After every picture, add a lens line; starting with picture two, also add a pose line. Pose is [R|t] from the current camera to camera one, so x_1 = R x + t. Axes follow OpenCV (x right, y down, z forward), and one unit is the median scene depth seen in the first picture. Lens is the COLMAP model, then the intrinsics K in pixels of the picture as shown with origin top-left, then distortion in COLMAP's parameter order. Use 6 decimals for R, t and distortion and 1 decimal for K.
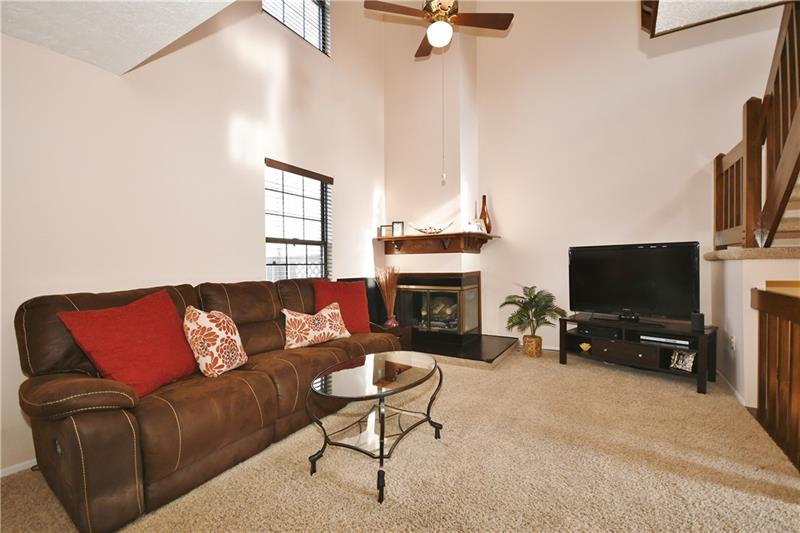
lens RADIAL K [[373.1, 0, 414.0], [0, 373.1, 265.5], [0, 0, 1]] dist [0.000856, -0.000069]
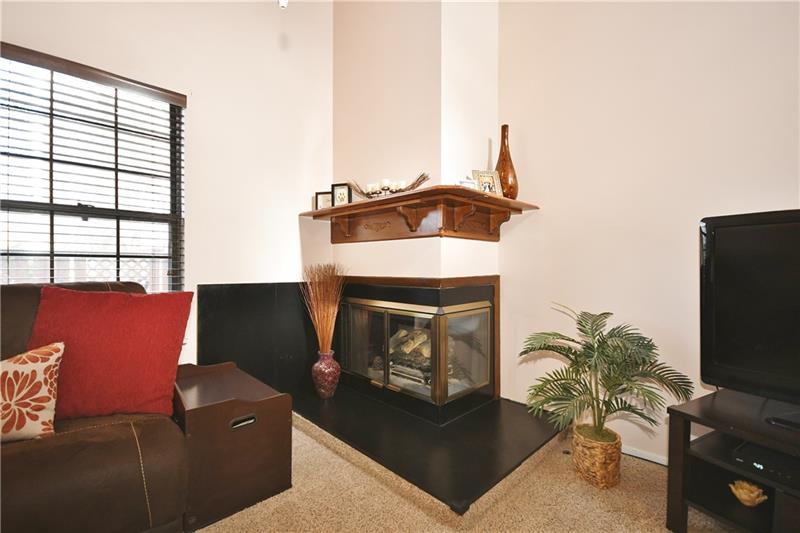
lens RADIAL K [[386.0, 0, 400.0], [0, 386.0, 266.5], [0, 0, 1]] dist [-0.000069, -0.000185]
pose [[0.963541, 0.016683, -0.267040, 0.212678], [-0.014986, 0.999852, 0.008392, 0.001080], [0.267141, -0.004084, 0.963649, 0.509582]]
